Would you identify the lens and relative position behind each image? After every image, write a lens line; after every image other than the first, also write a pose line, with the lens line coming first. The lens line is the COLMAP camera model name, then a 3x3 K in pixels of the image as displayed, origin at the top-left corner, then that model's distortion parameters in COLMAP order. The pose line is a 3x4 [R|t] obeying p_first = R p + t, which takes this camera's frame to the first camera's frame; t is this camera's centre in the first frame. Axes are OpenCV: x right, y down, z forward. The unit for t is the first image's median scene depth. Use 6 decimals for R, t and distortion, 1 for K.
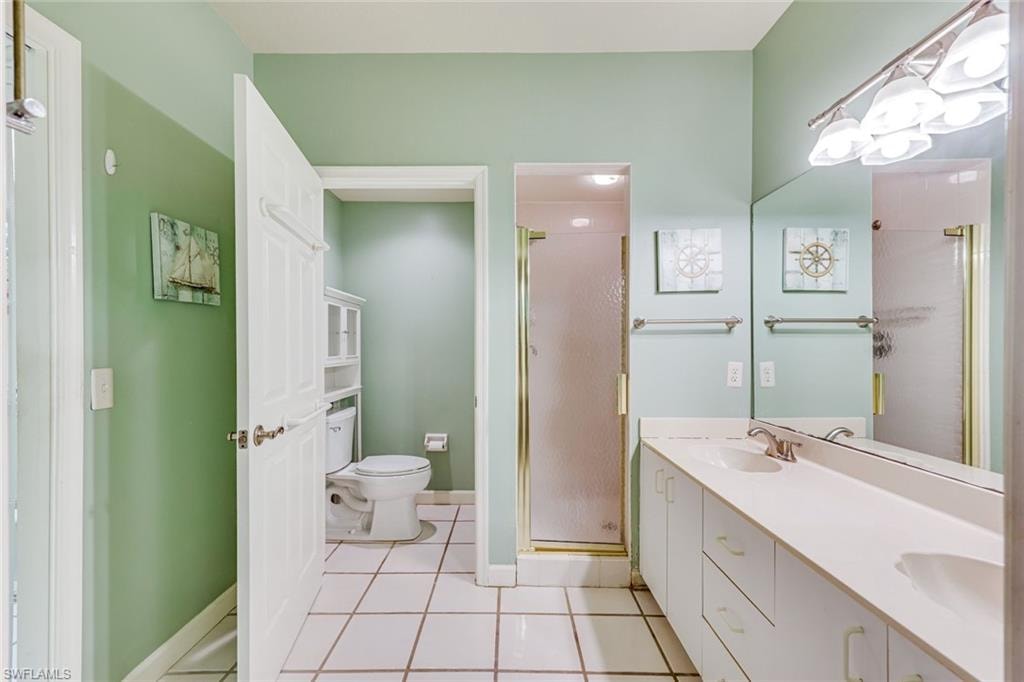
lens RADIAL K [[416.7, 0, 505.7], [0, 416.7, 346.4], [0, 0, 1]] dist [0.004088, -0.000321]
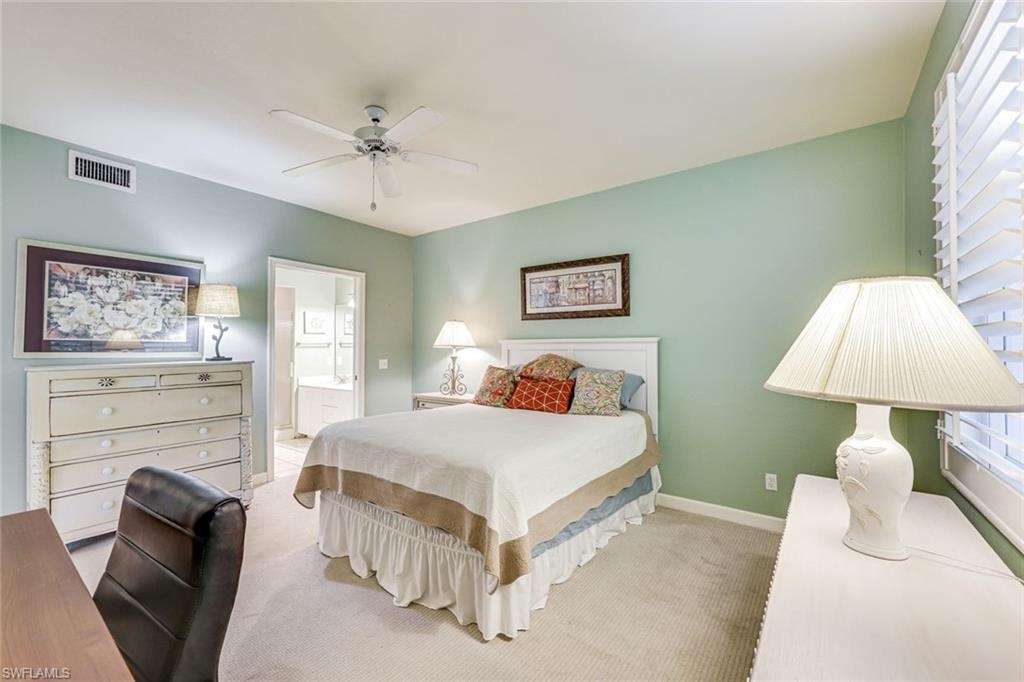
lens RADIAL K [[416.7, 0, 509.4], [0, 416.7, 343.9], [0, 0, 1]] dist [0.004088, -0.000321]
pose [[0.584049, 0.010158, 0.811655, -1.137216], [0.000169, 0.999920, -0.012635, -0.019595], [-0.811718, 0.007517, 0.584001, -1.811333]]
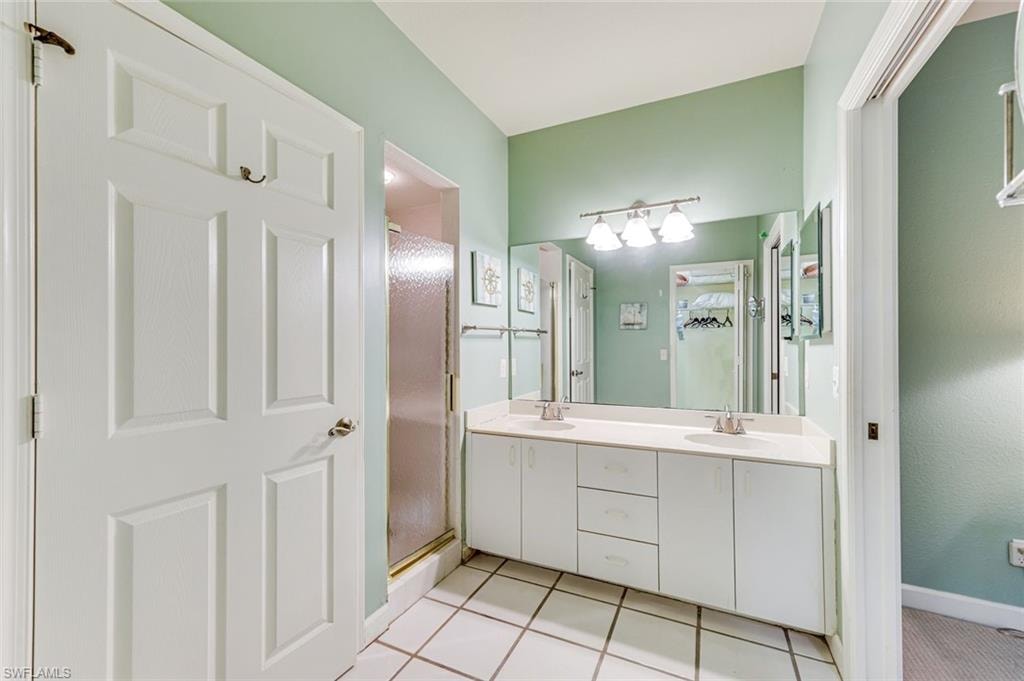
lens RADIAL K [[416.7, 0, 510.2], [0, 416.7, 339.9], [0, 0, 1]] dist [0.004088, -0.000321]
pose [[0.419111, 0.007752, 0.907902, -0.670399], [-0.000508, 0.999965, -0.008303, -0.014965], [-0.907935, 0.003018, 0.419101, 0.408168]]
